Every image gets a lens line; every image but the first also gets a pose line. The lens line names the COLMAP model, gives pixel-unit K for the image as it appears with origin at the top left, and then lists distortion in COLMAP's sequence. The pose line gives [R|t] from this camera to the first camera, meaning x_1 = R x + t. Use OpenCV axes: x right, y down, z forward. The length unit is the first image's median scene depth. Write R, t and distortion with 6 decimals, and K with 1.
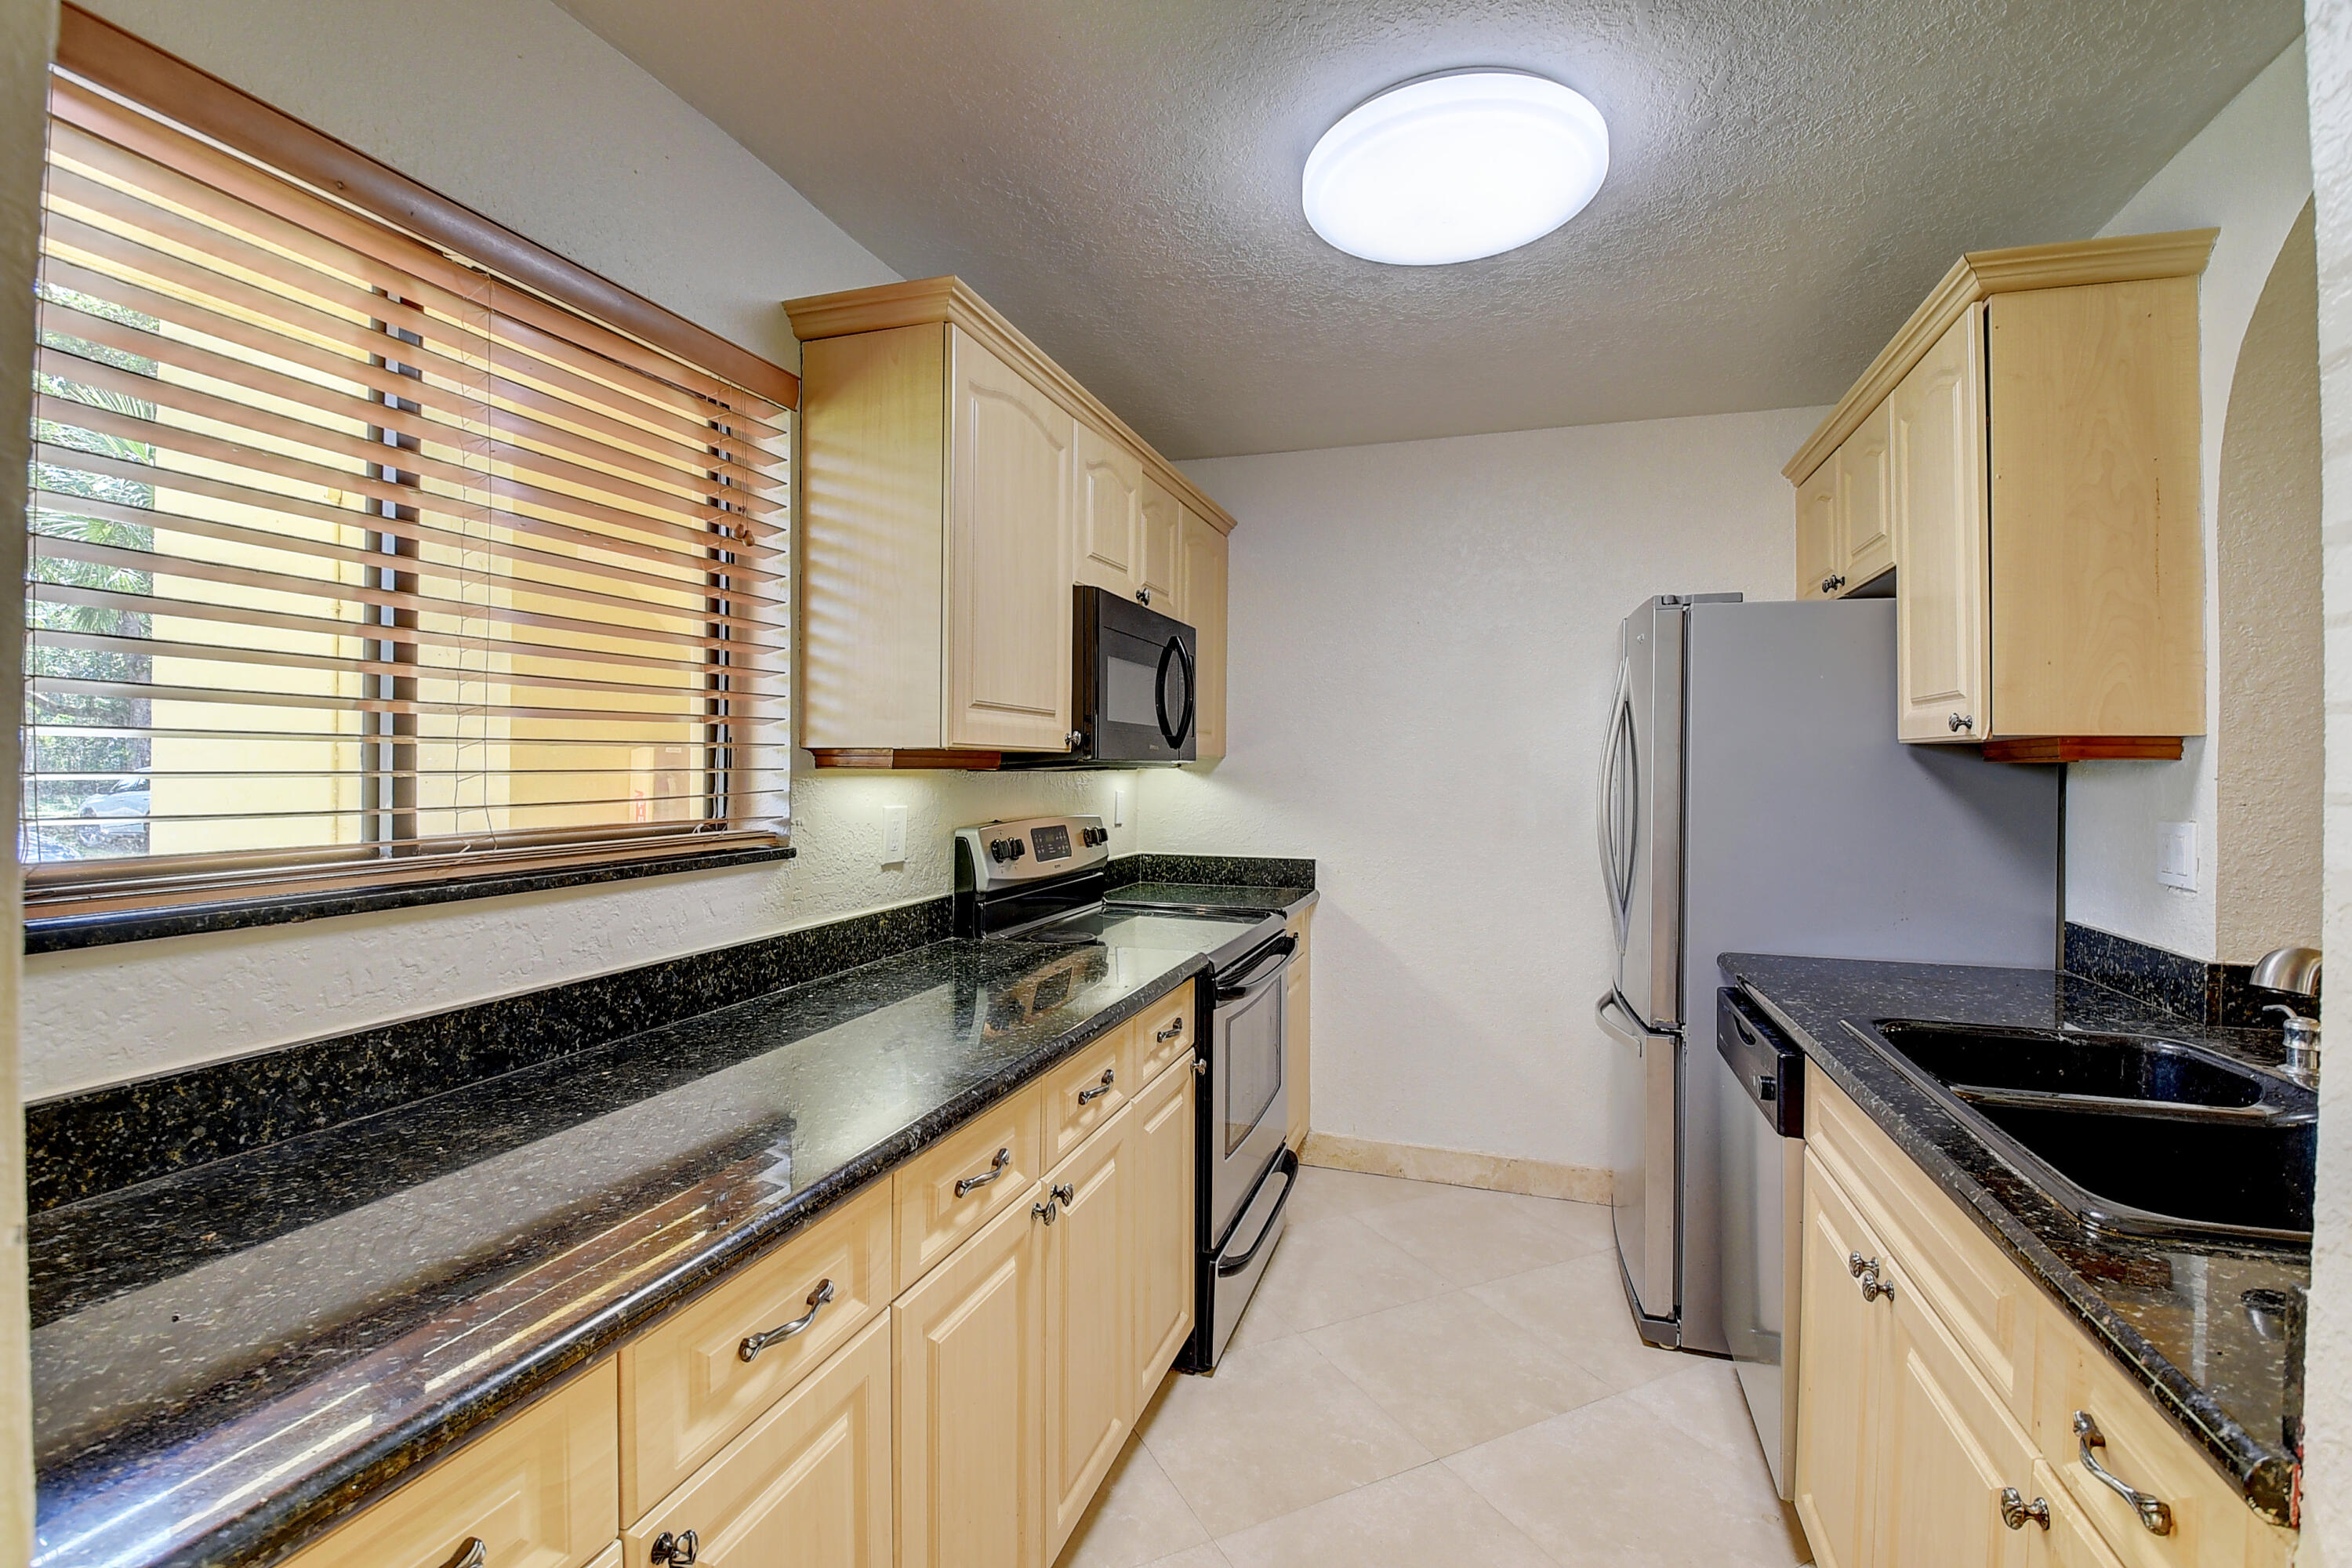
lens RADIAL K [[1043.3, 0, 1170.8], [0, 1043.3, 758.1], [0, 0, 1]] dist [0.025351, -0.030380]
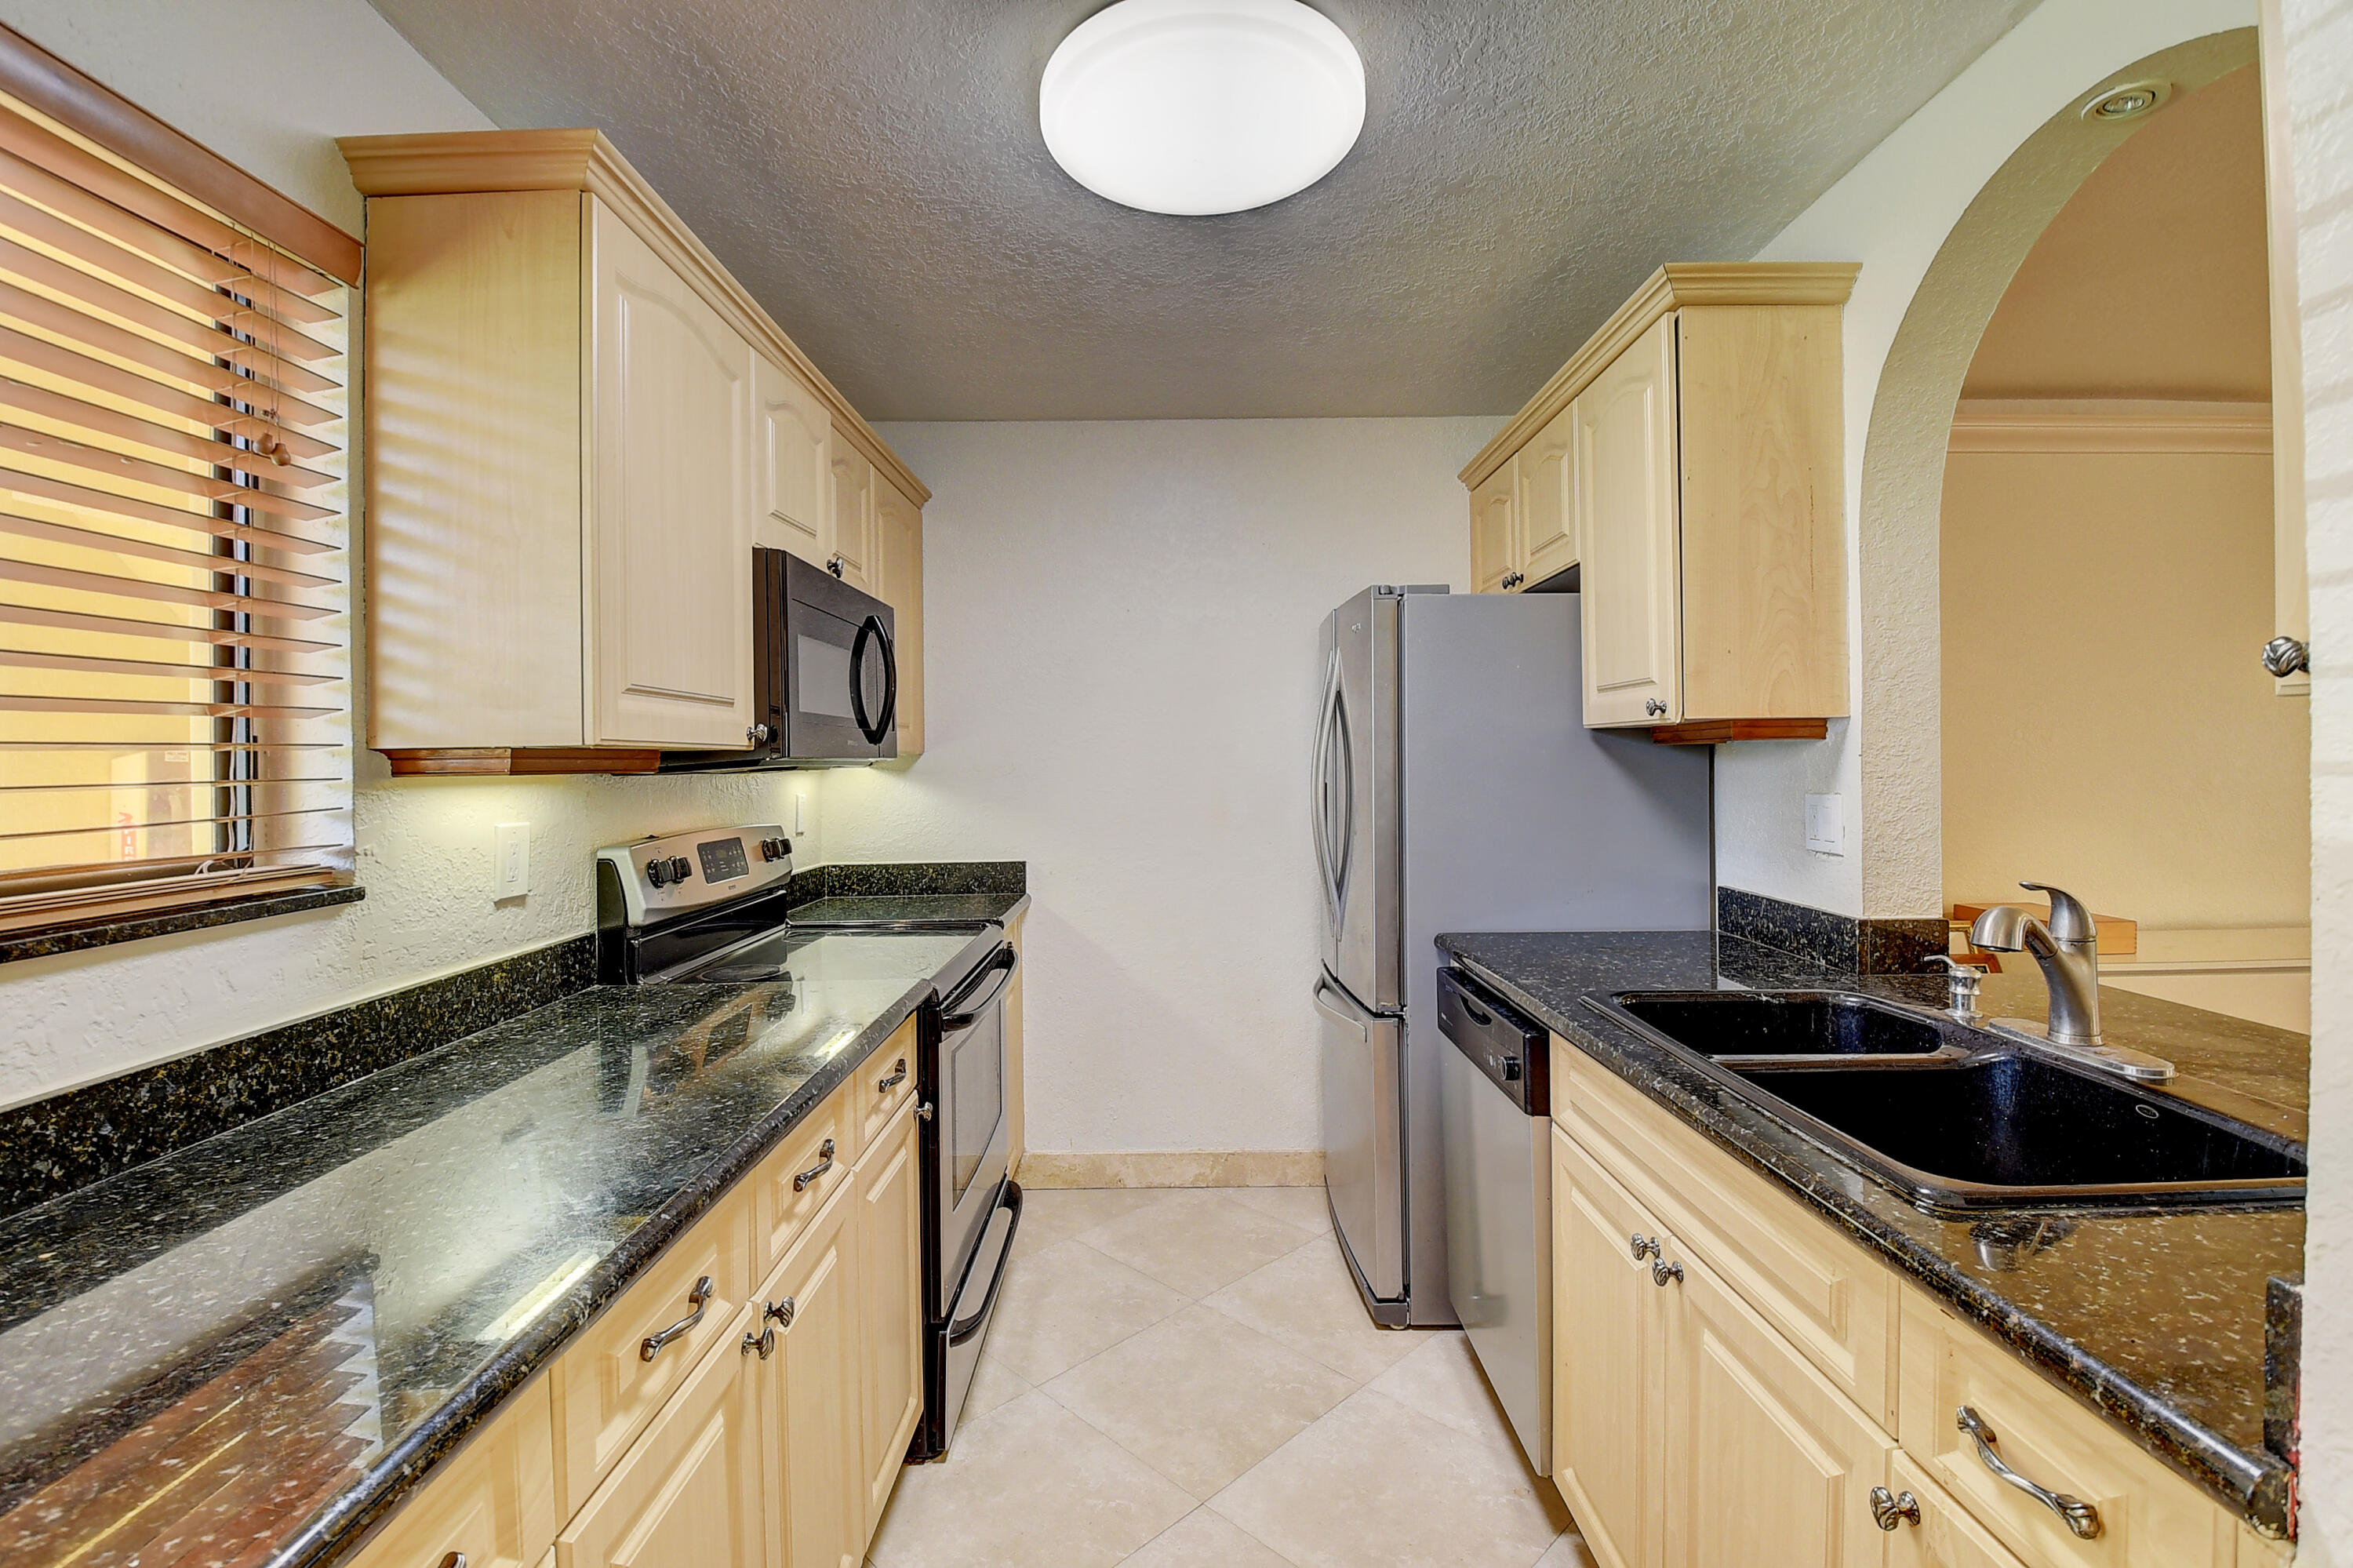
lens RADIAL K [[1054.8, 0, 1178.3], [0, 1054.8, 757.7], [0, 0, 1]] dist [0.010209, -0.024925]
pose [[0.949651, -0.019173, 0.312723, -0.047434], [0.018100, 0.999816, 0.006332, 0.001941], [-0.312787, -0.000353, 0.949823, 0.126852]]
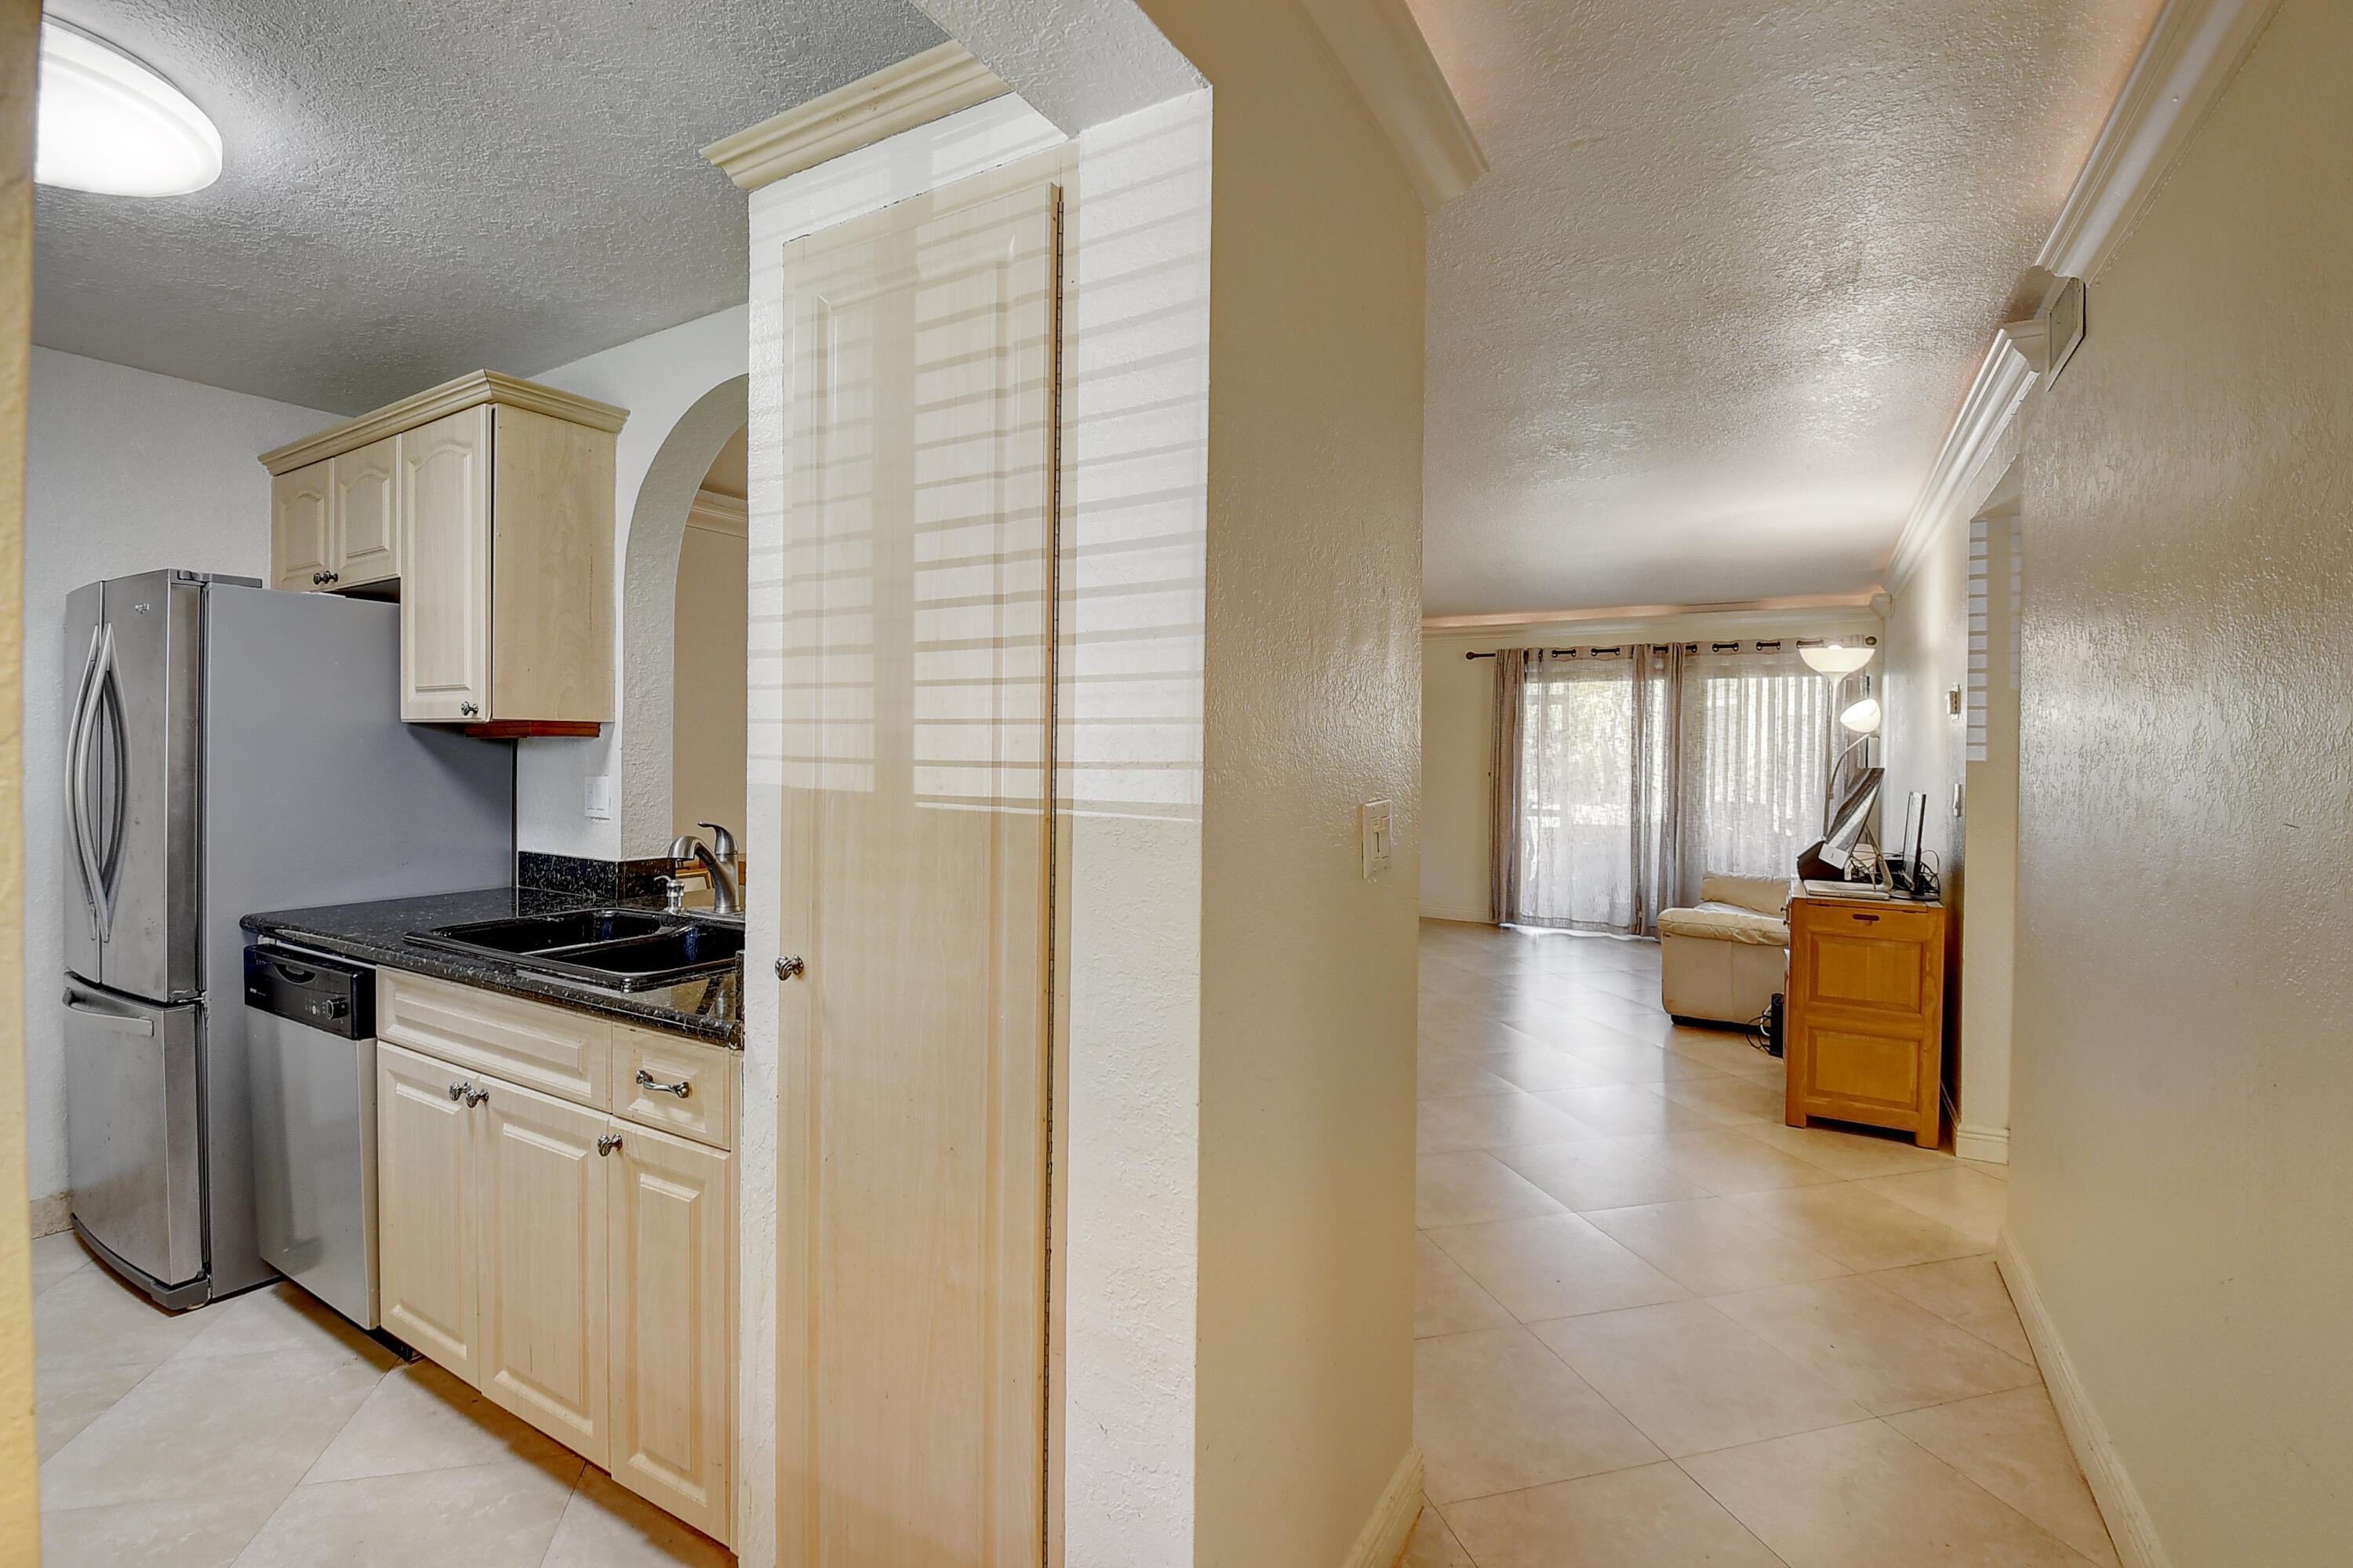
lens RADIAL K [[1024.7, 0, 1132.3], [0, 1024.7, 755.3], [0, 0, 1]] dist [-0.010287, -0.011857]
pose [[0.242565, -0.010519, 0.970078, -0.315935], [-0.008048, 0.999885, 0.012854, 0.003046], [-0.970102, -0.010925, 0.242453, -0.152811]]
